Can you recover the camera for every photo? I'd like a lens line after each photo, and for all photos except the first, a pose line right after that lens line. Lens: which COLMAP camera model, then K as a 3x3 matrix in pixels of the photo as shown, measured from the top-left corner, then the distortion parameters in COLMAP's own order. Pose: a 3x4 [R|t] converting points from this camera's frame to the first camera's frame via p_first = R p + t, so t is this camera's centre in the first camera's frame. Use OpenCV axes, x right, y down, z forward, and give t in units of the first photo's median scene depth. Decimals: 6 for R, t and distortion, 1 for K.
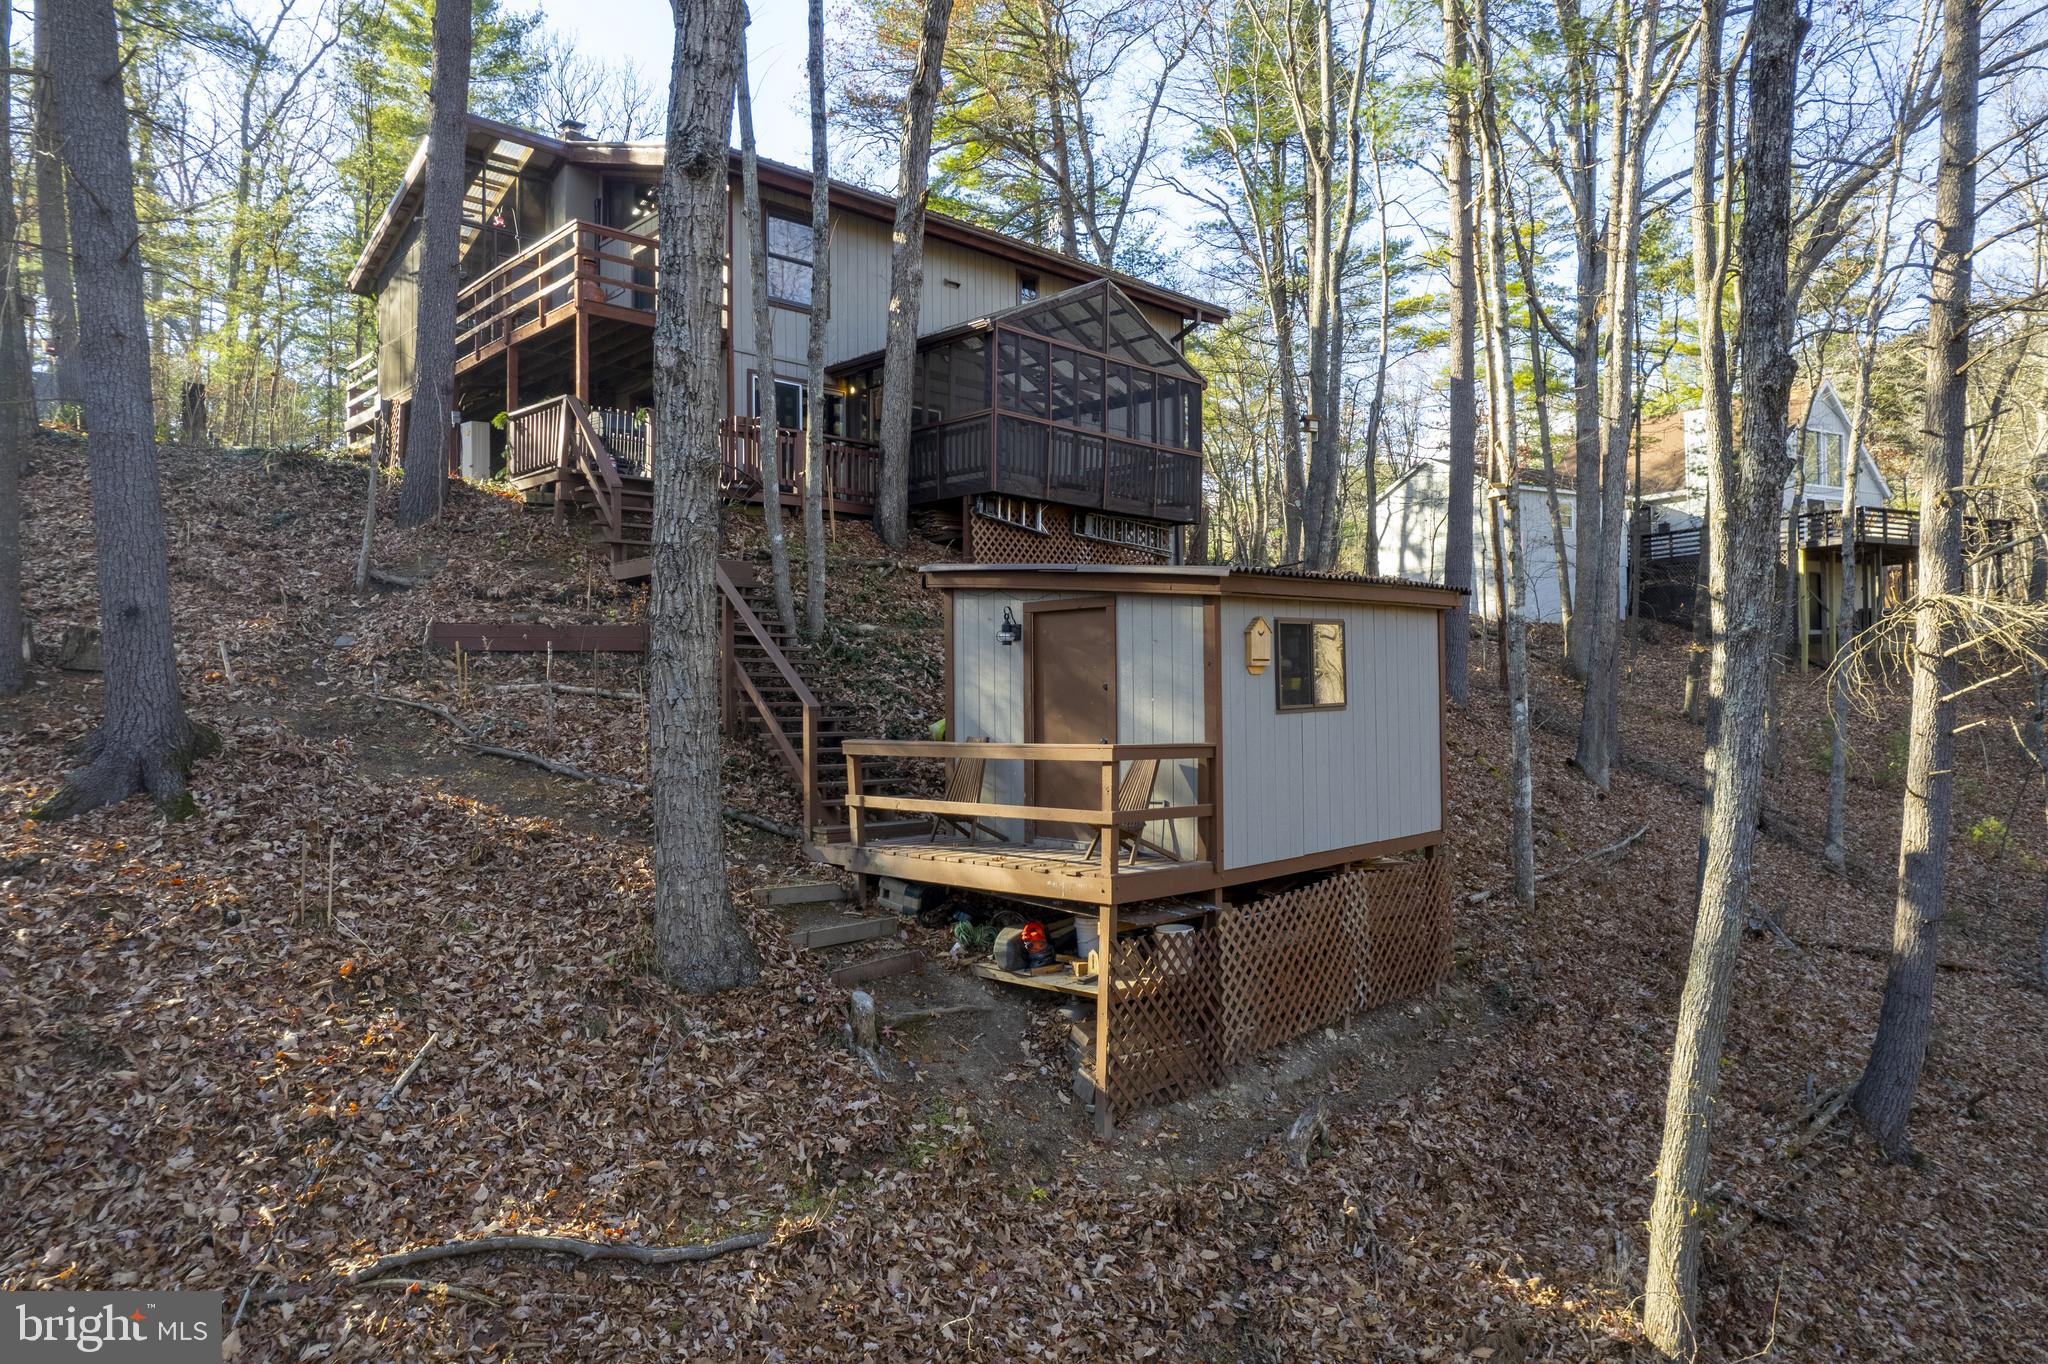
lens RADIAL K [[1313.2, 0, 1023.4], [0, 1313.2, 687.2], [0, 0, 1]] dist [-0.053950, 0.046358]
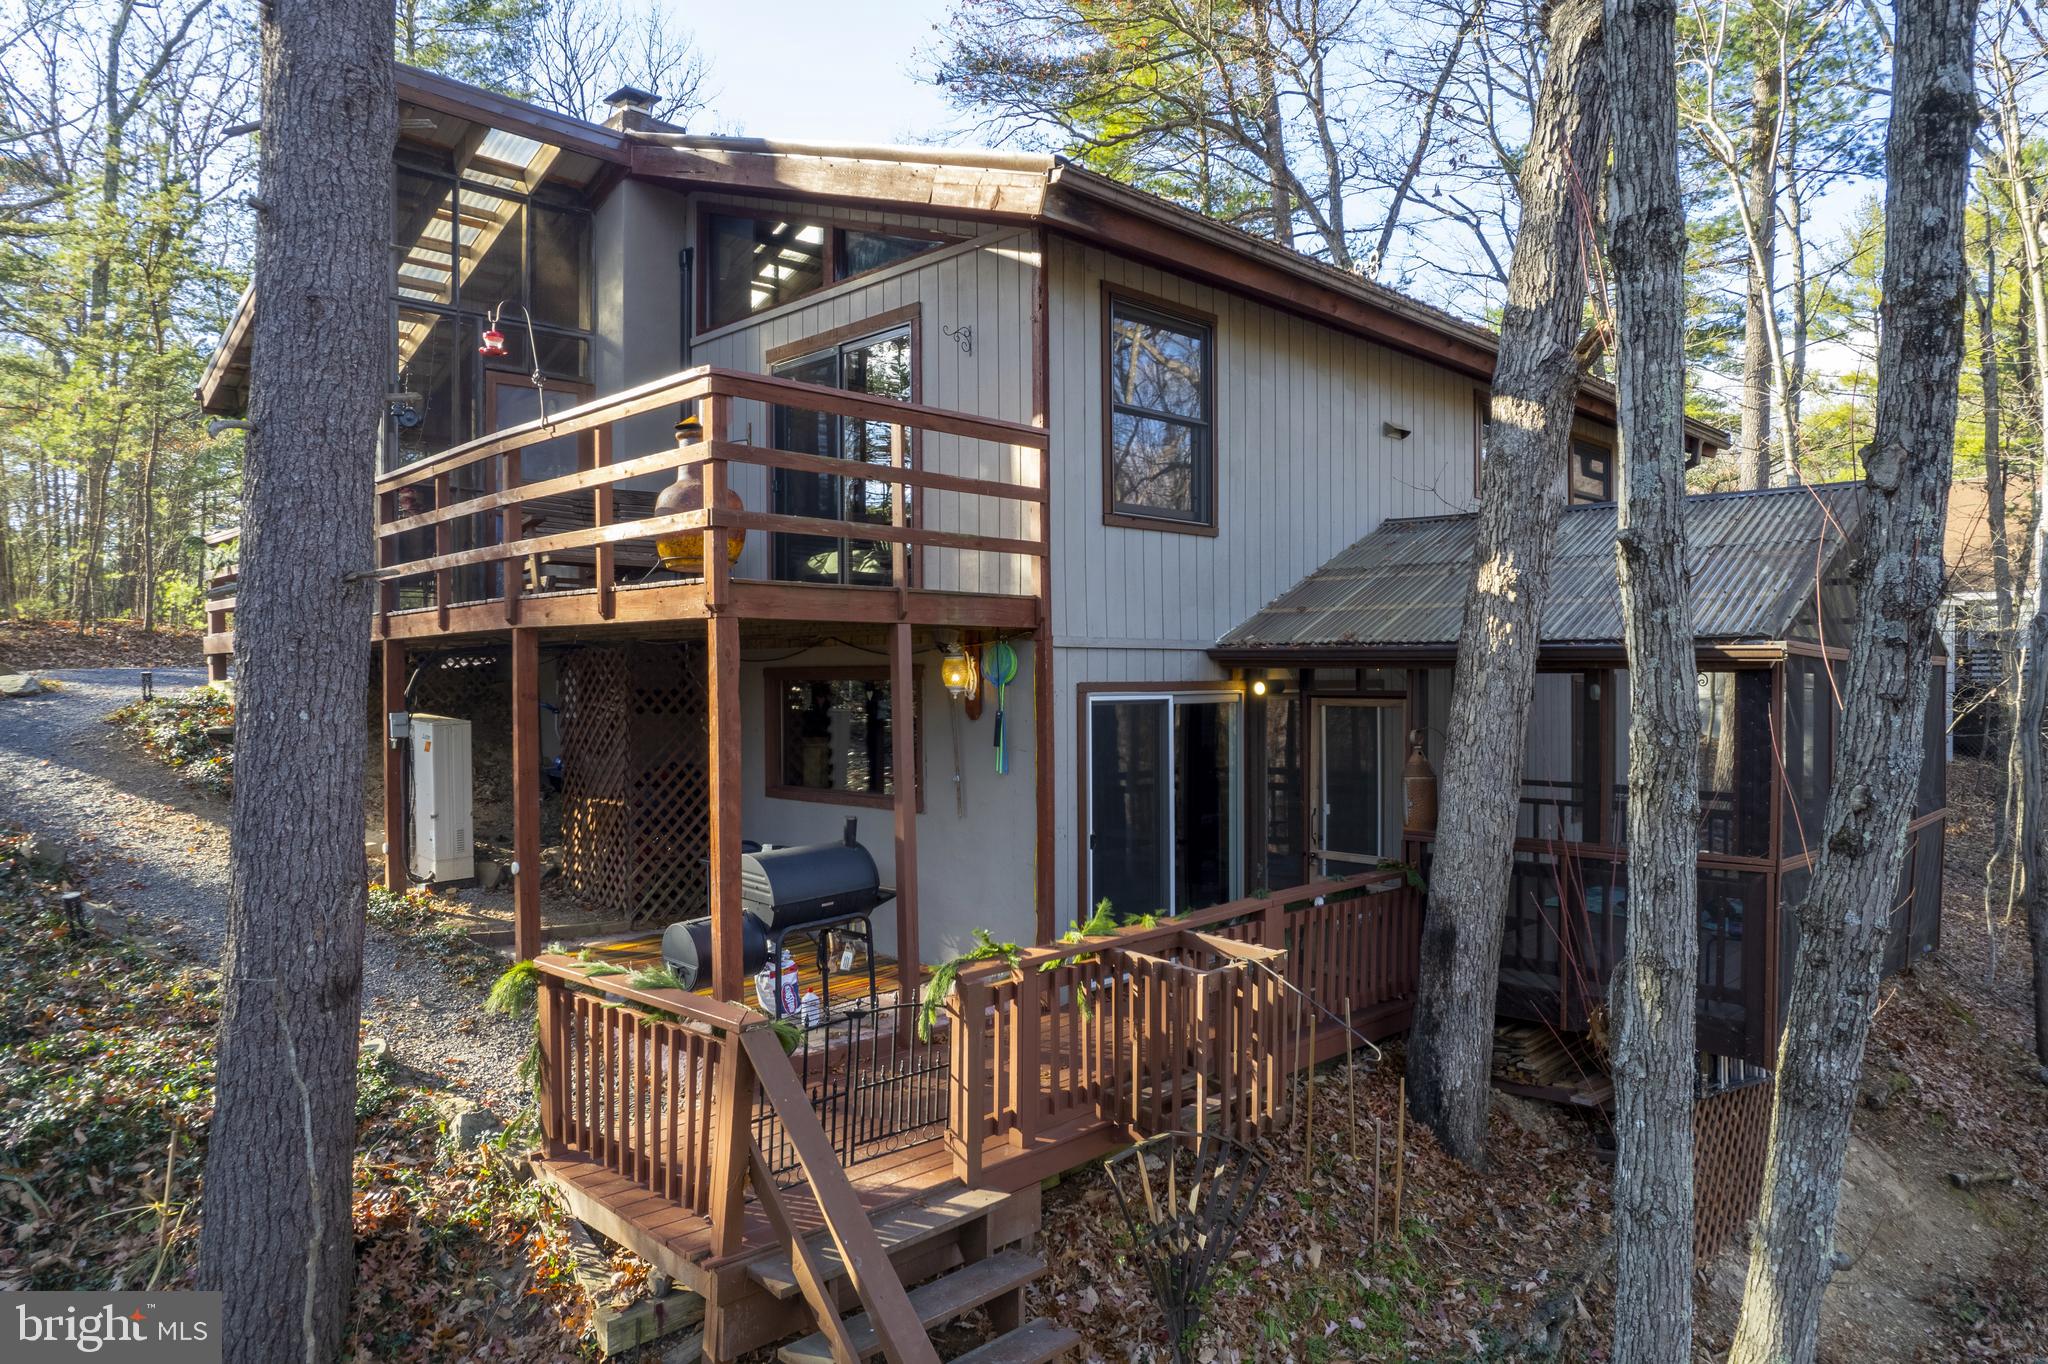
lens RADIAL K [[1307.1, 0, 1026.8], [0, 1307.1, 689.2], [0, 0, 1]] dist [-0.062873, 0.049249]
pose [[0.999762, 0.006060, 0.020939, -0.228687], [-0.006545, 0.999710, 0.023185, -0.242779], [-0.020792, -0.023317, 0.999512, 0.551801]]
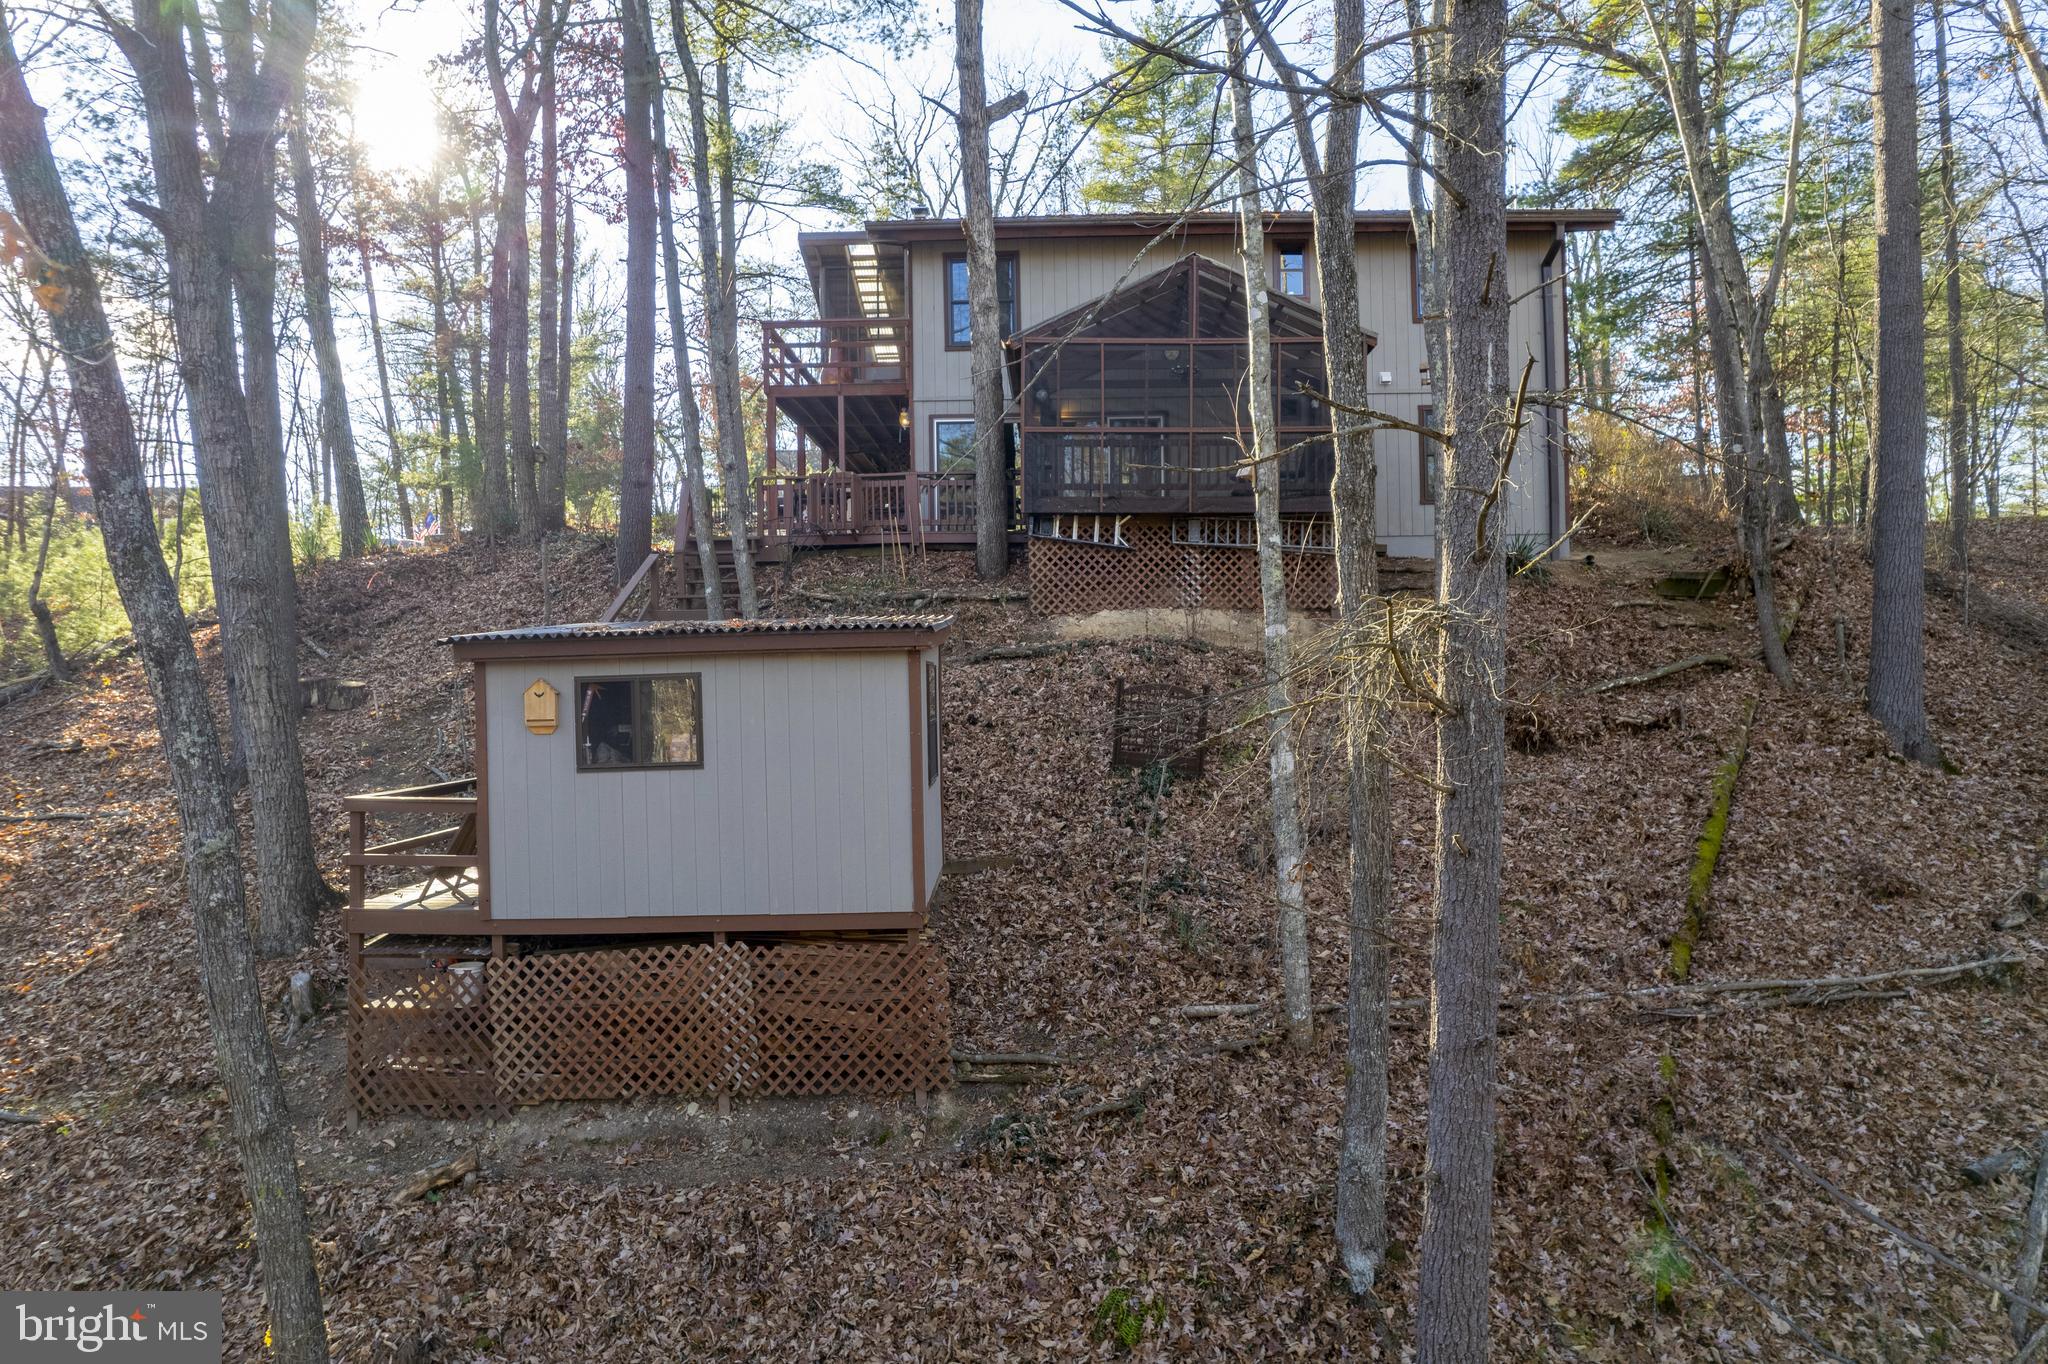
lens RADIAL K [[1313.2, 0, 1023.4], [0, 1313.2, 687.2], [0, 0, 1]] dist [-0.053950, 0.046358]
pose [[0.698431, -0.002822, -0.715672, 0.598803], [0.013147, 0.999874, 0.008887, -0.025629], [0.715556, -0.015616, 0.698380, 0.284232]]
